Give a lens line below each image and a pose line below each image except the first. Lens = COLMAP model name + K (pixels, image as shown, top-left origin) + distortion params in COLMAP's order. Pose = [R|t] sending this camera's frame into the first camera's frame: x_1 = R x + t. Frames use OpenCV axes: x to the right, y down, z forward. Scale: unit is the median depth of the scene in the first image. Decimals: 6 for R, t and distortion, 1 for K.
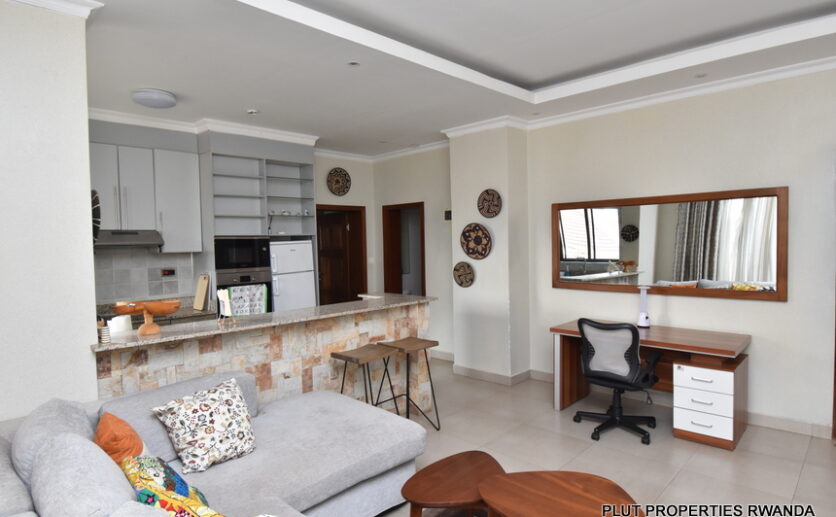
lens RADIAL K [[477.2, 0, 416.8], [0, 477.2, 263.1], [0, 0, 1]] dist [-0.007699, -0.000639]
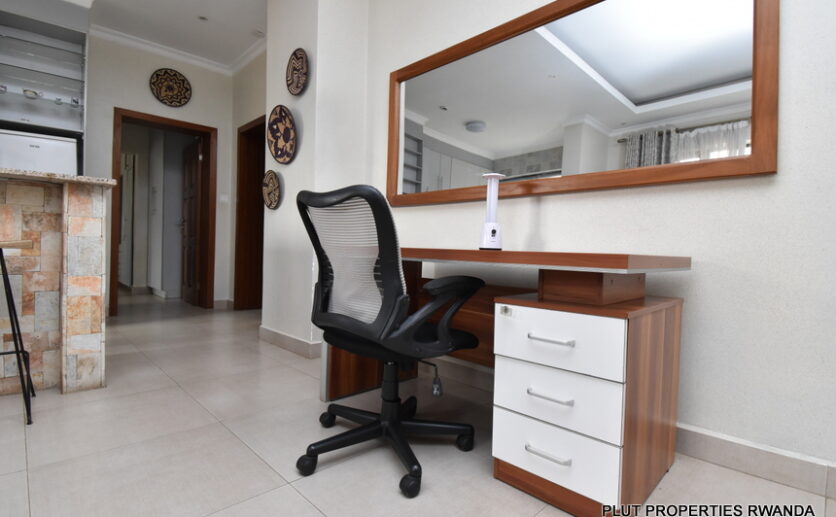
lens RADIAL K [[416.9, 0, 417.6], [0, 416.9, 258.1], [0, 0, 1]] dist [0.005045, -0.000117]
pose [[0.998349, 0.050161, -0.027979, 0.329899], [-0.051026, 0.998213, -0.031100, 0.129274], [0.026369, 0.032477, 0.999125, 0.432666]]
